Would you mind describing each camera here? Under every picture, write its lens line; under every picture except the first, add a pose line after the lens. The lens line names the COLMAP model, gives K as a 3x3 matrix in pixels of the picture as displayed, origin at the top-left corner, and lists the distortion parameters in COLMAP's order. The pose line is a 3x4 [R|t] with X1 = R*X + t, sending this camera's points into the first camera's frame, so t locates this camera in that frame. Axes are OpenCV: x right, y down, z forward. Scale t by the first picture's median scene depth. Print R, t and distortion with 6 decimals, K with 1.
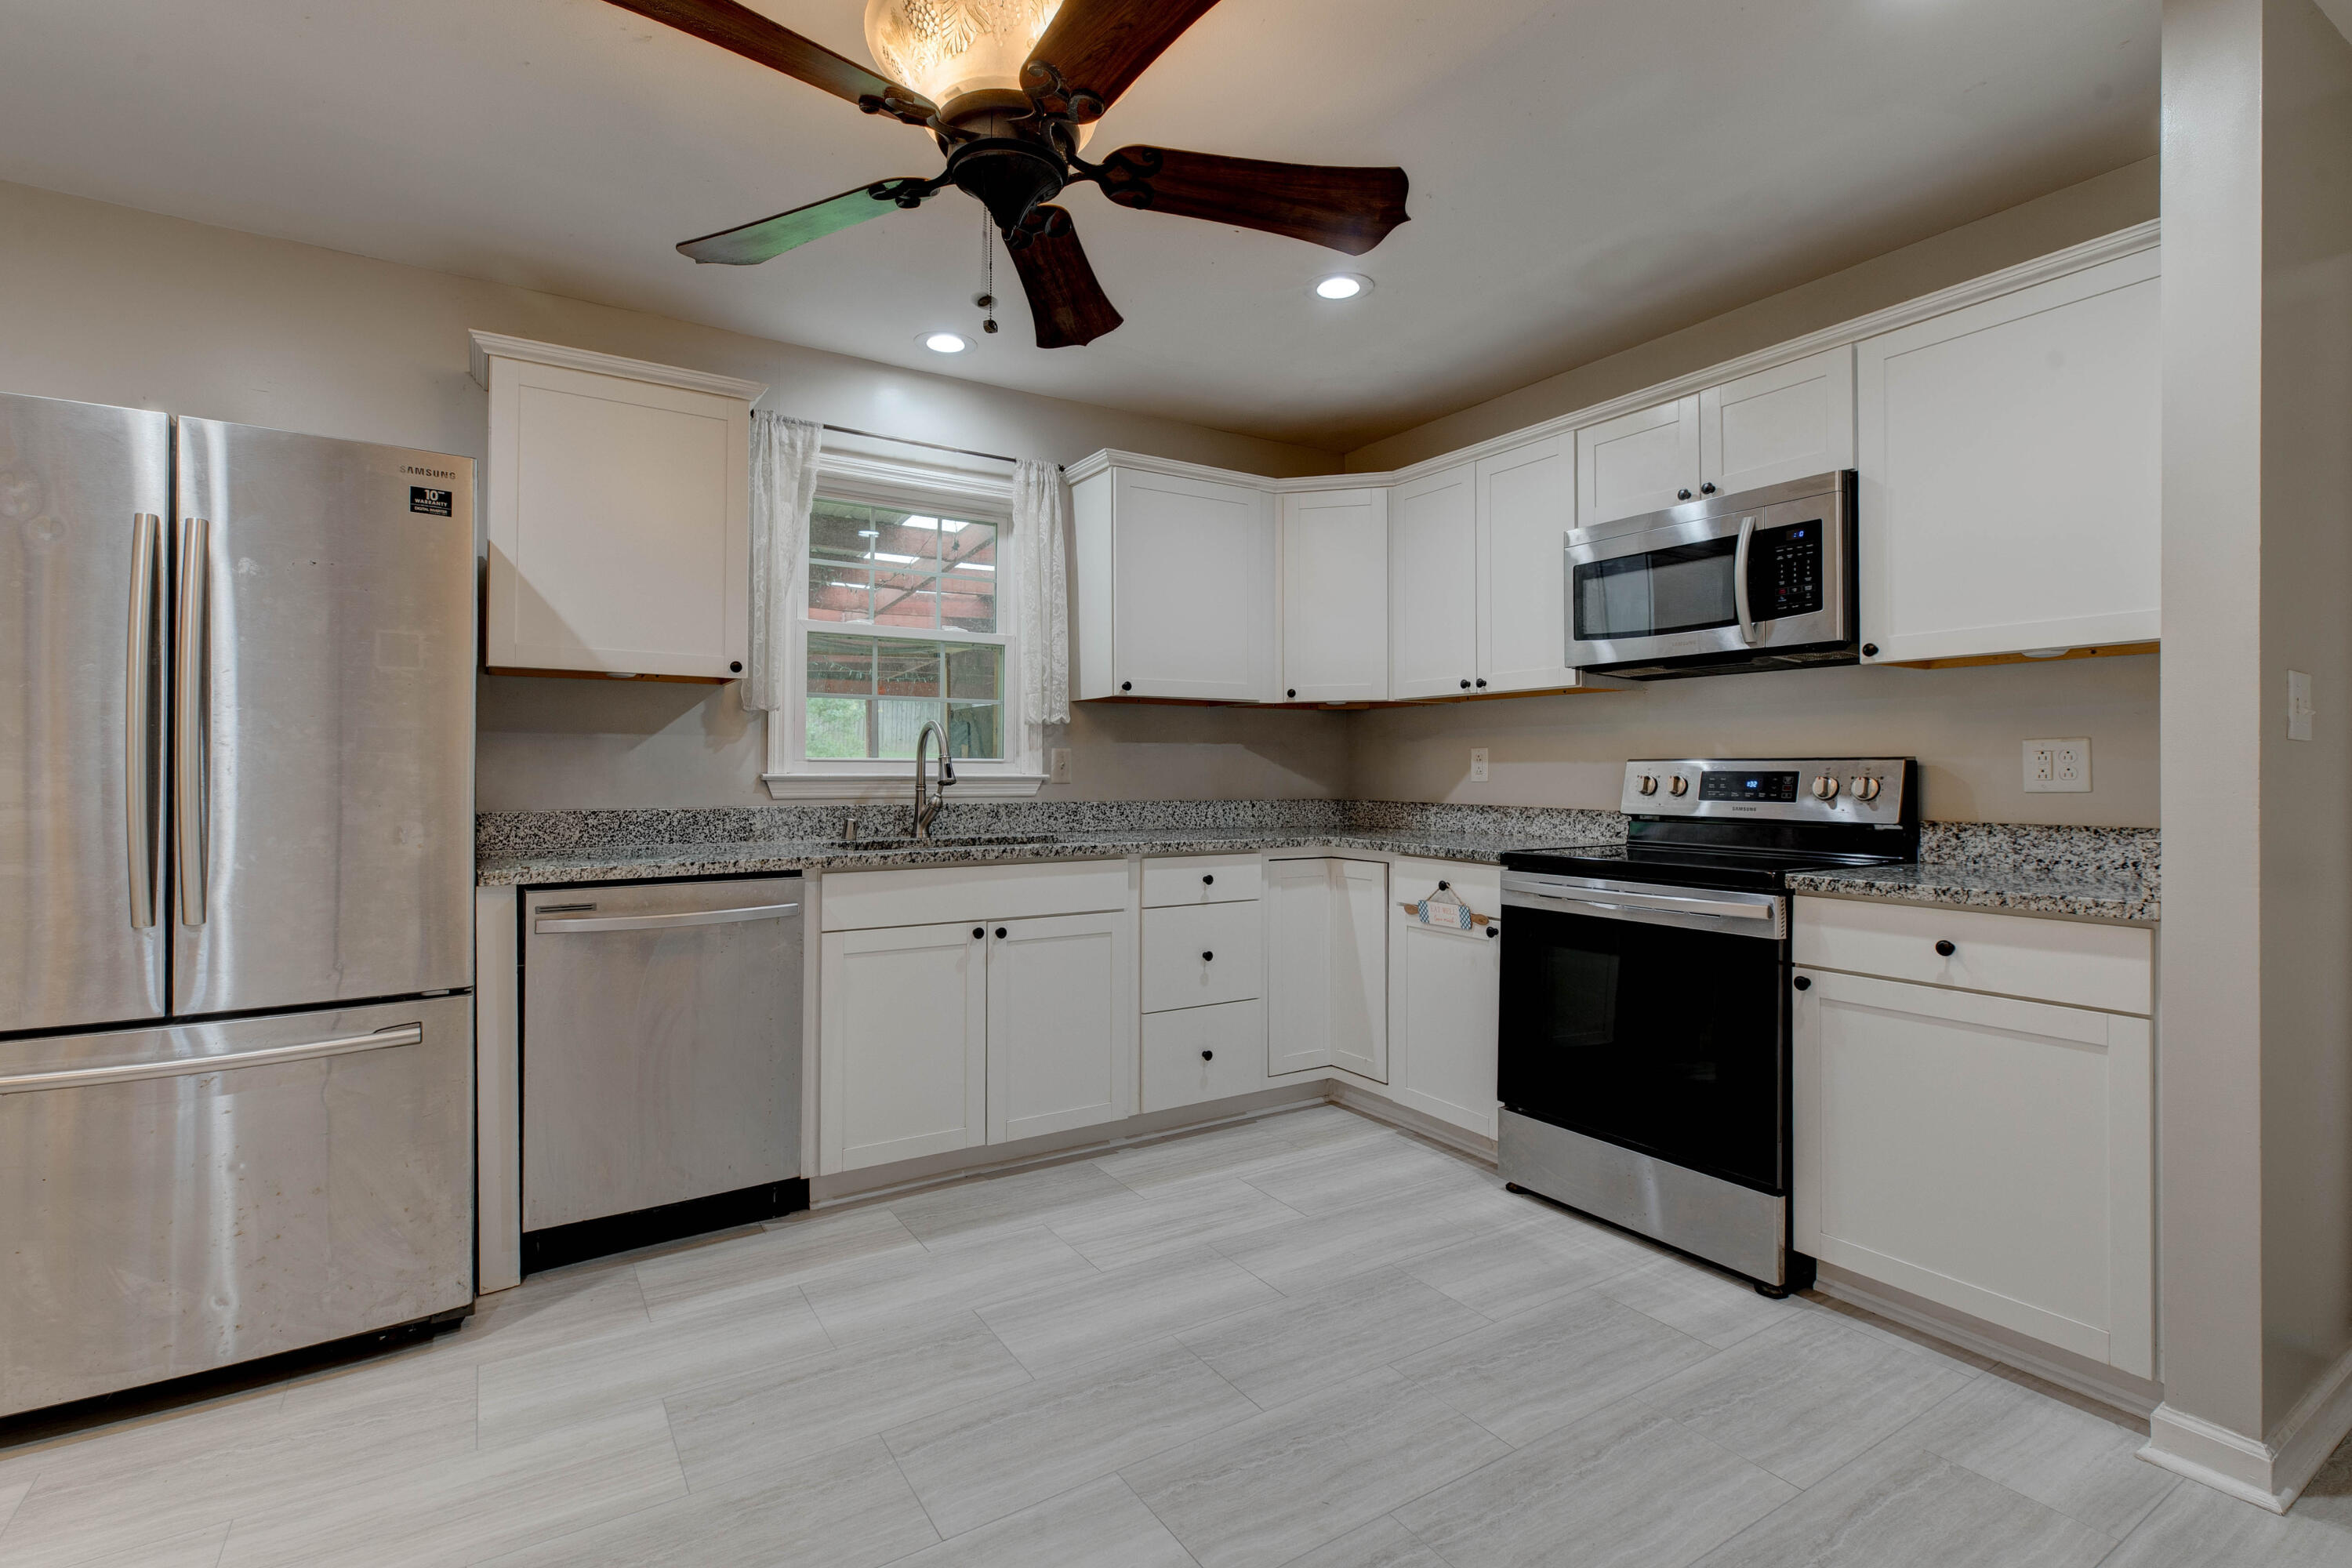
lens RADIAL K [[1090.9, 0, 1138.4], [0, 1090.9, 760.3], [0, 0, 1]] dist [0.000900, -0.000307]
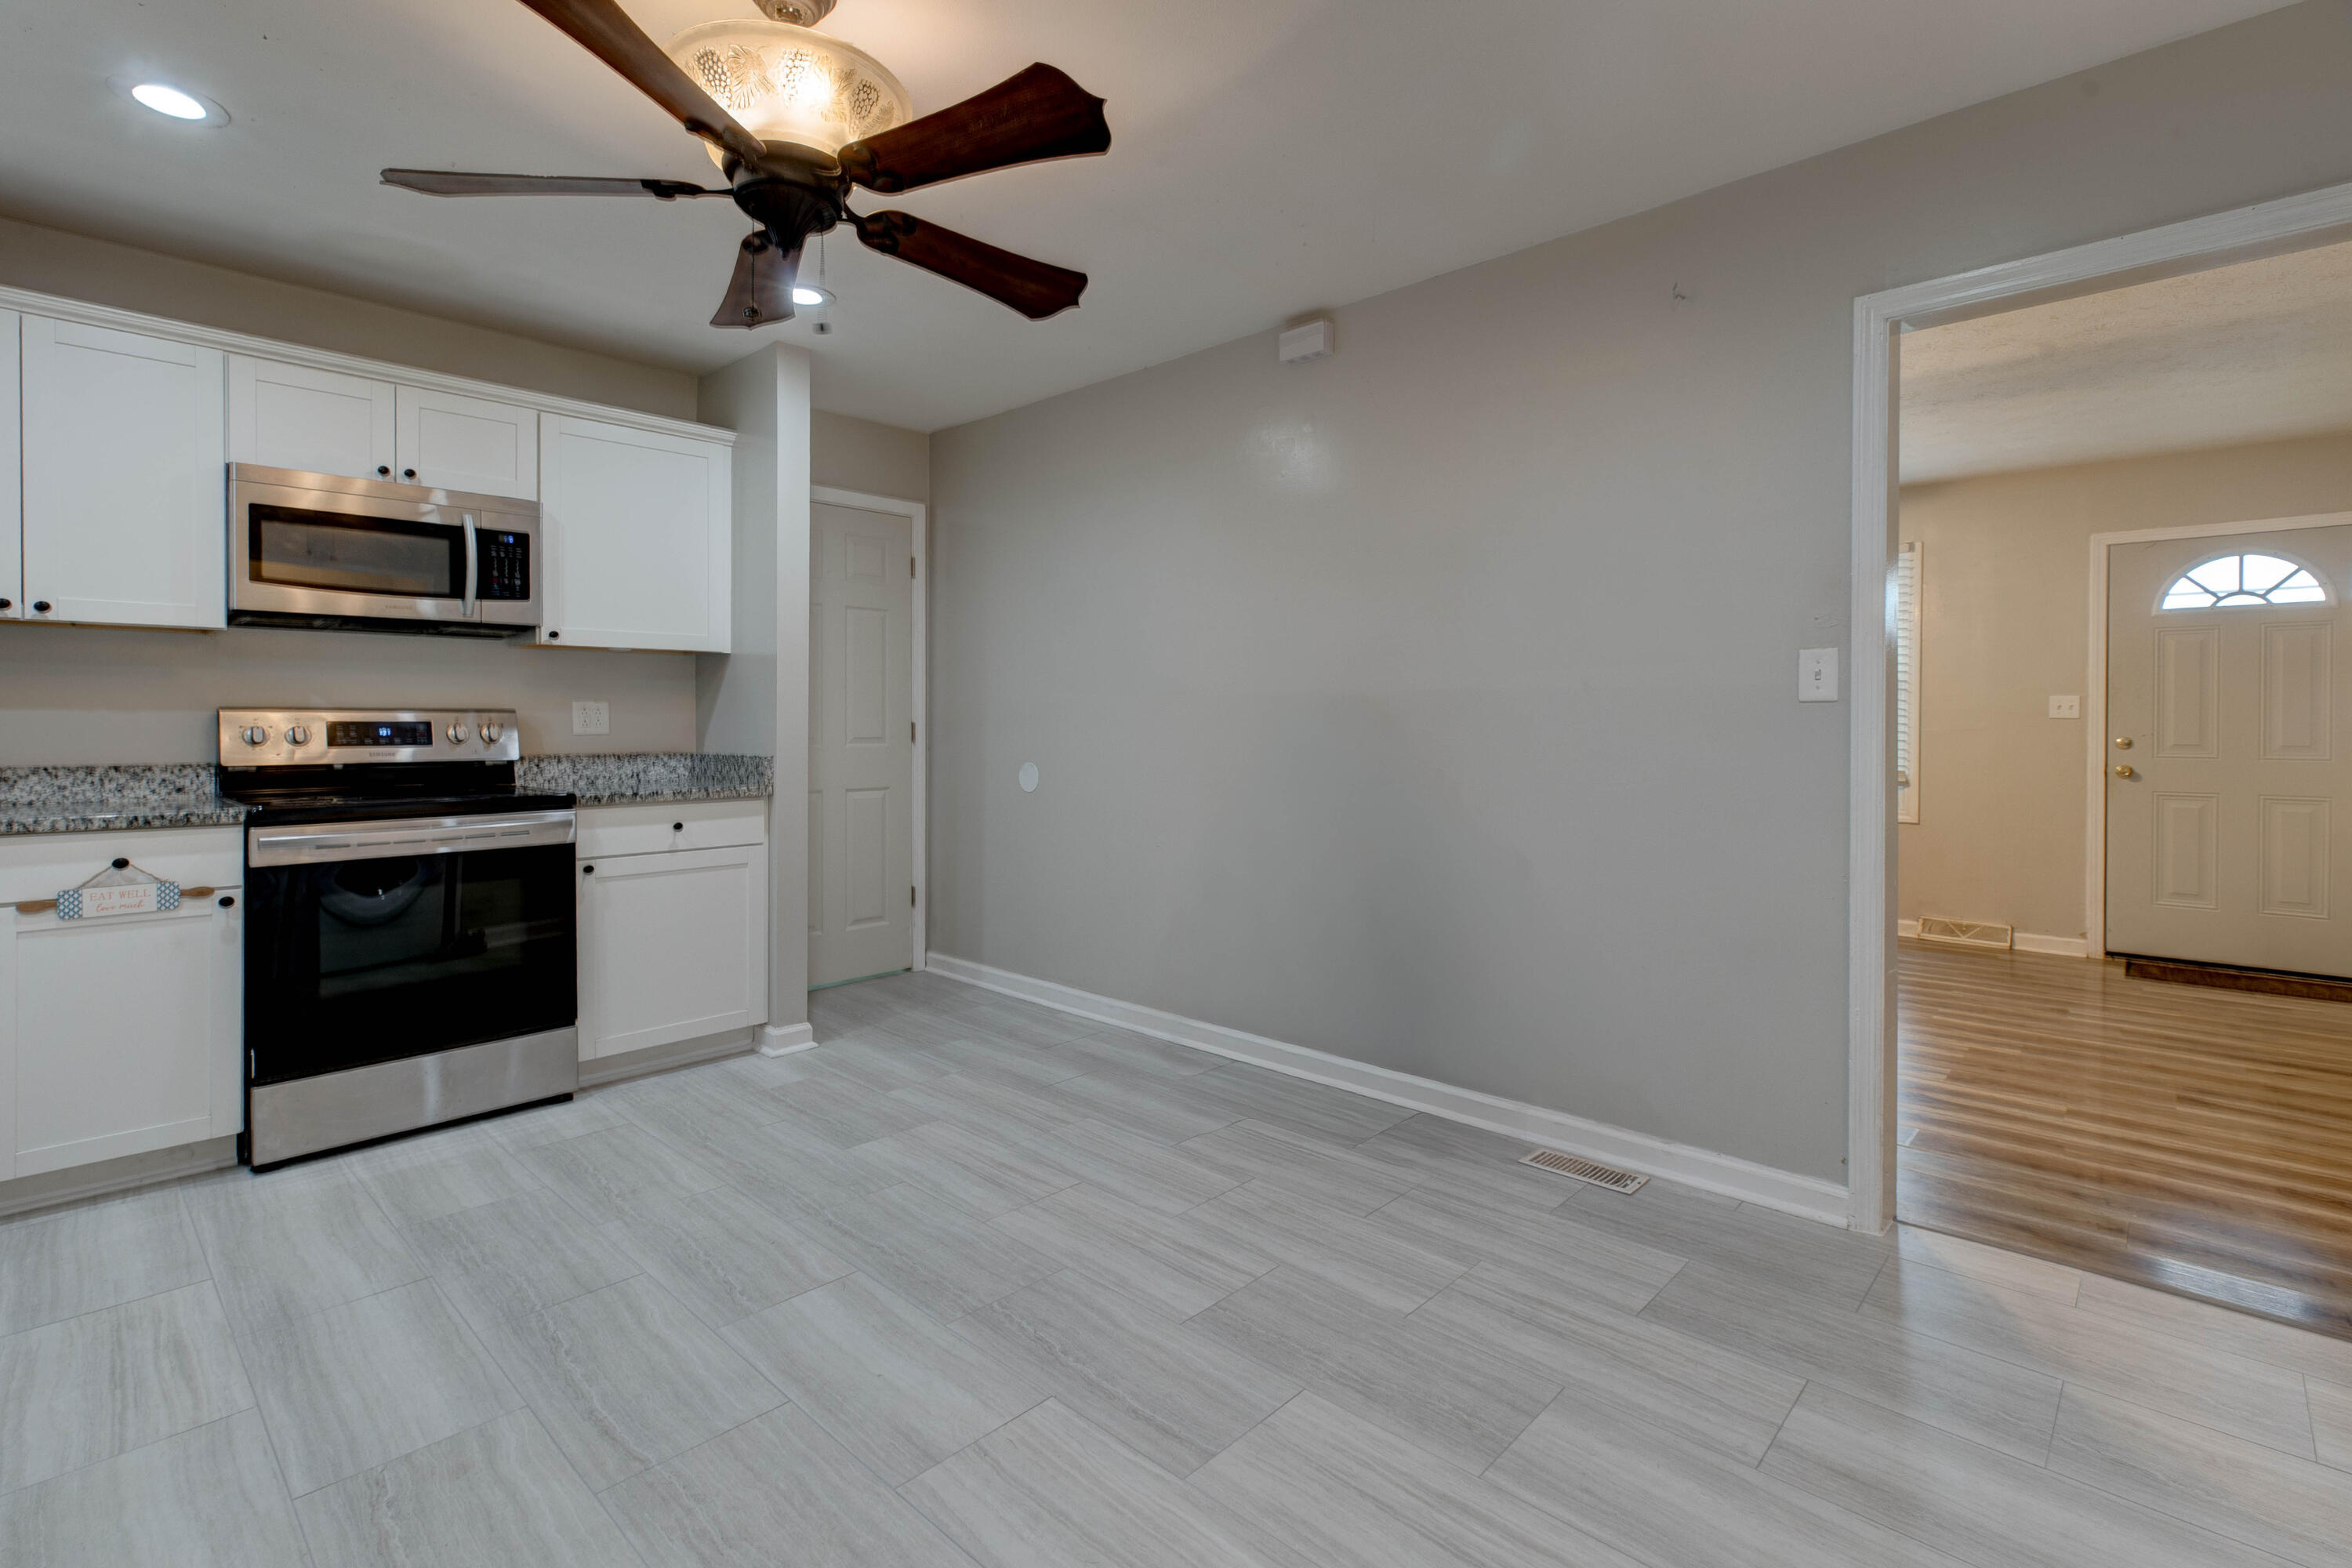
lens RADIAL K [[1093.0, 0, 1170.9], [0, 1093.0, 716.0], [0, 0, 1]] dist [0.002512, -0.000153]
pose [[-0.270160, 0.004533, 0.962805, -0.755180], [-0.009174, 0.999931, -0.007282, 0.005960], [-0.962772, -0.010800, -0.270100, 0.511586]]
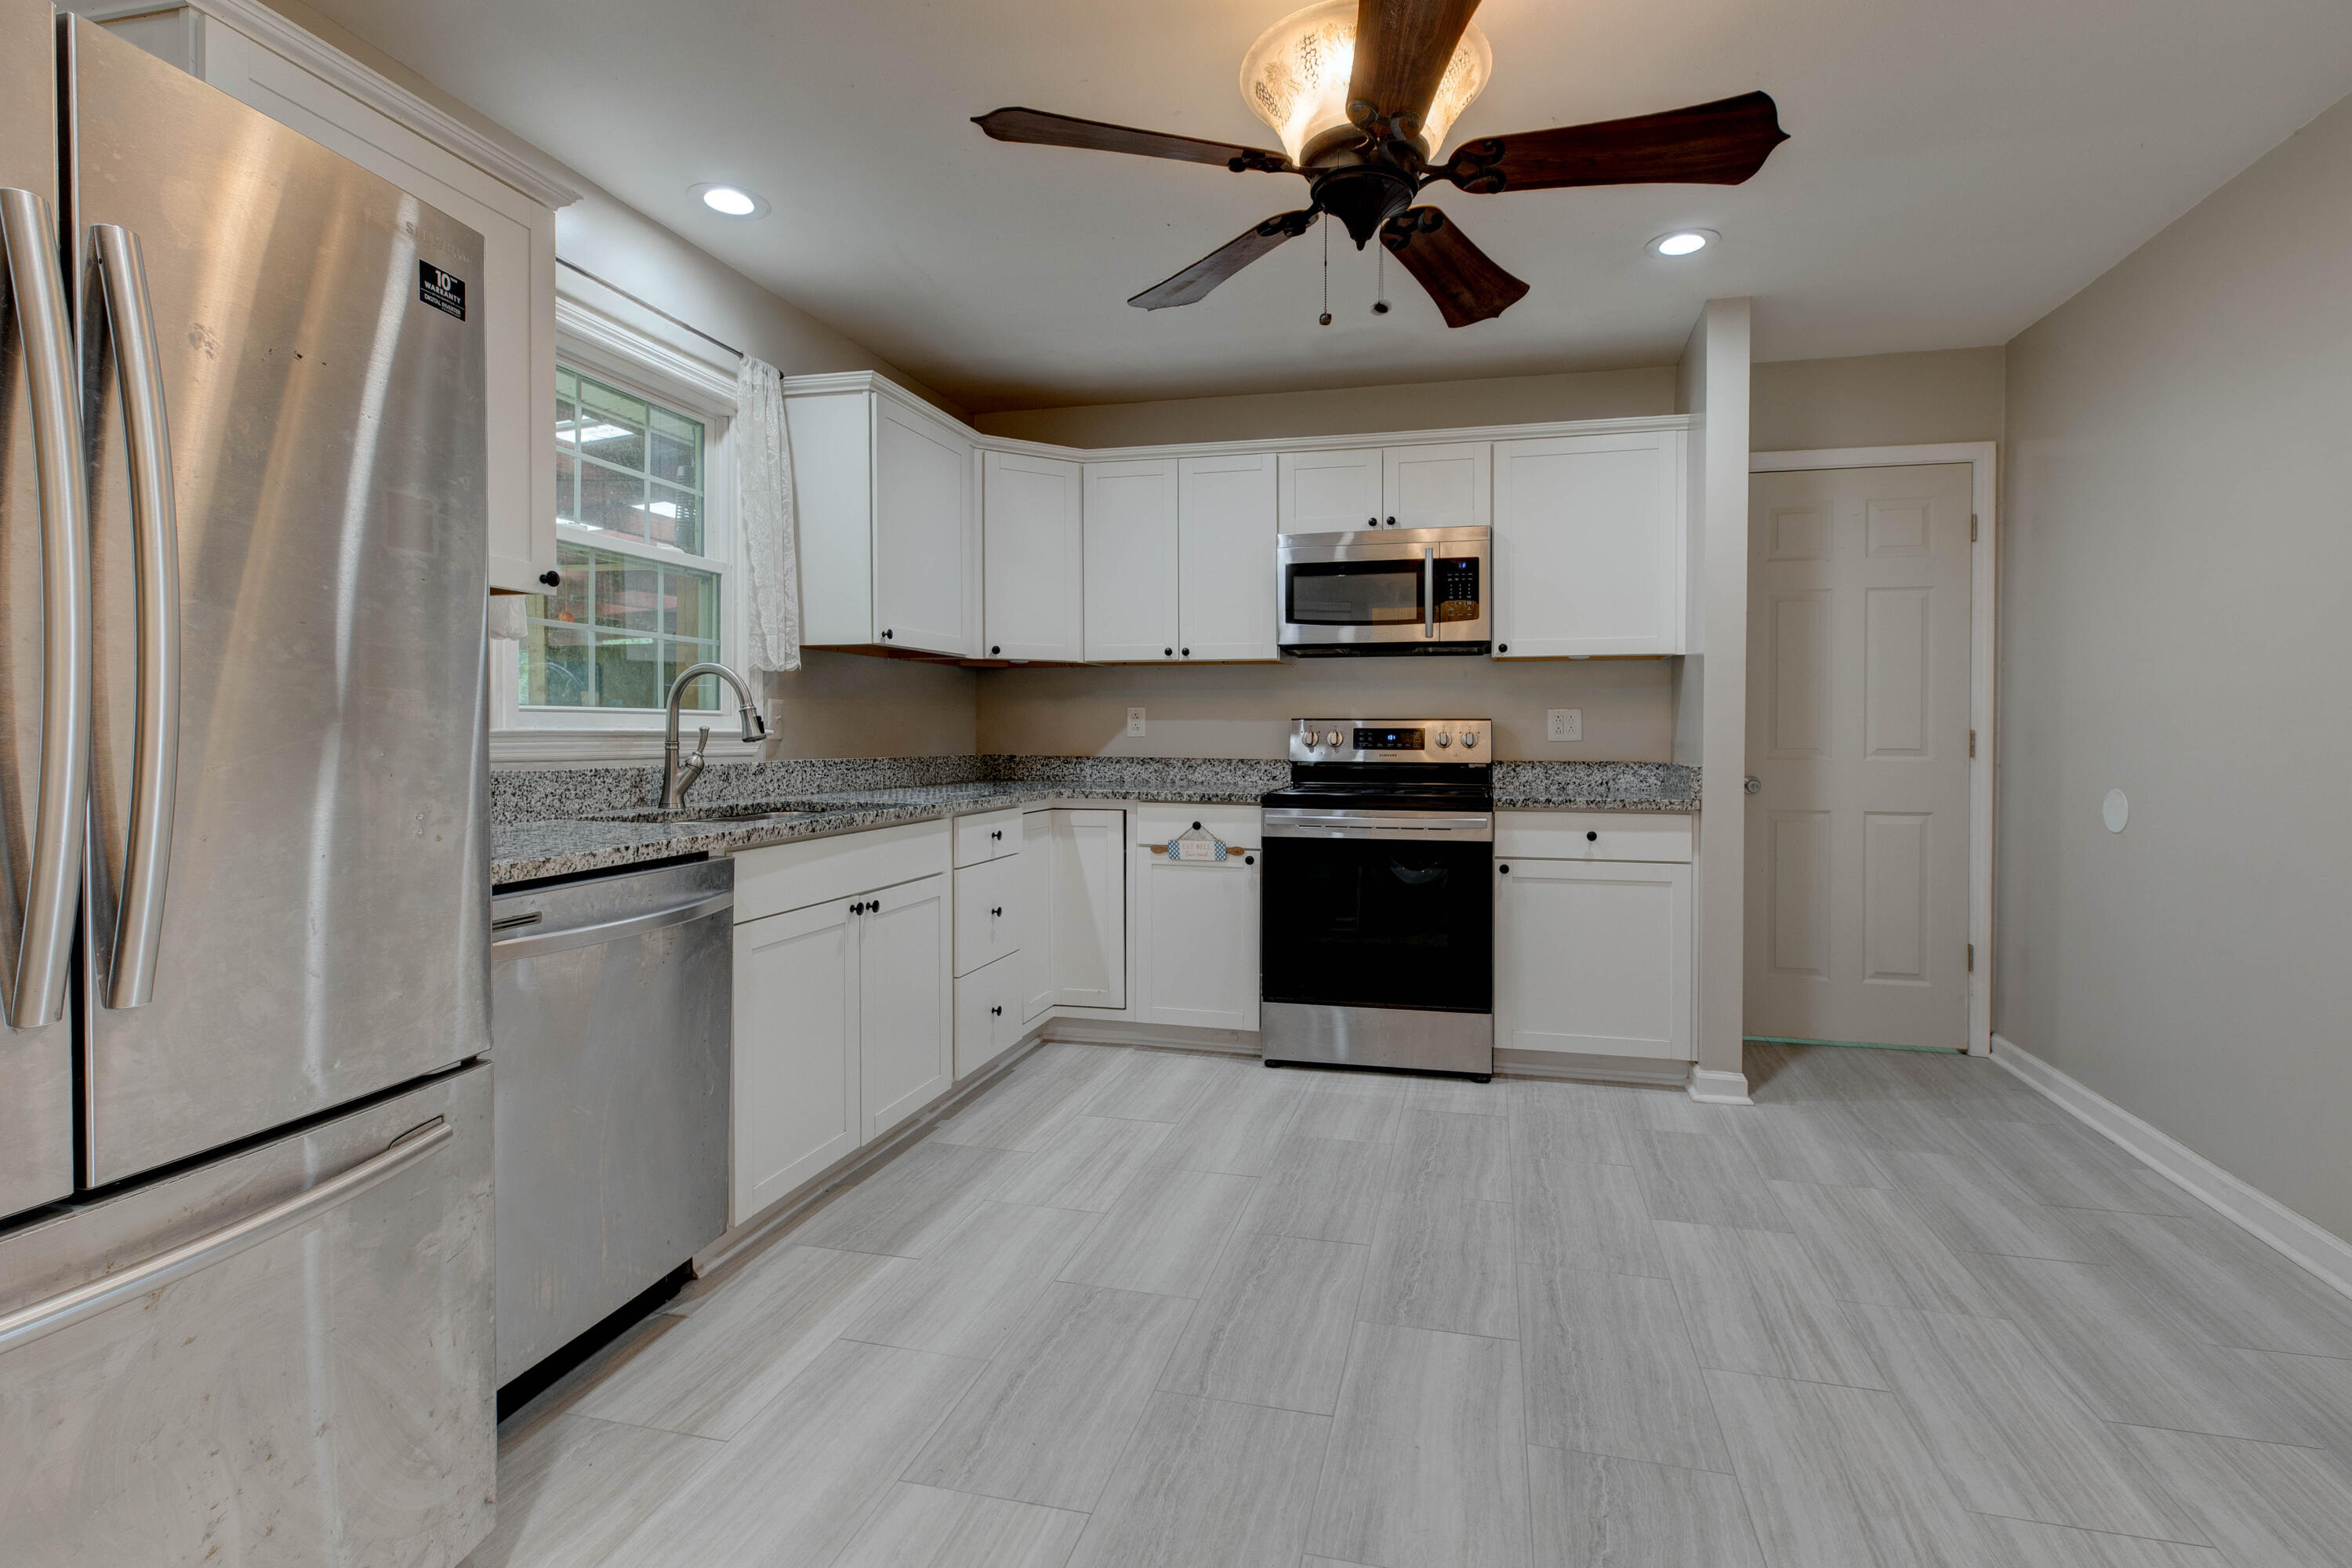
lens RADIAL K [[1103.0, 0, 1232.1], [0, 1103.0, 740.7], [0, 0, 1]] dist [0.002354, -0.000445]
pose [[0.698285, -0.004708, 0.715805, -0.575951], [-0.009550, 0.999828, 0.015892, 0.005605], [-0.715756, -0.017933, 0.698120, 0.164620]]
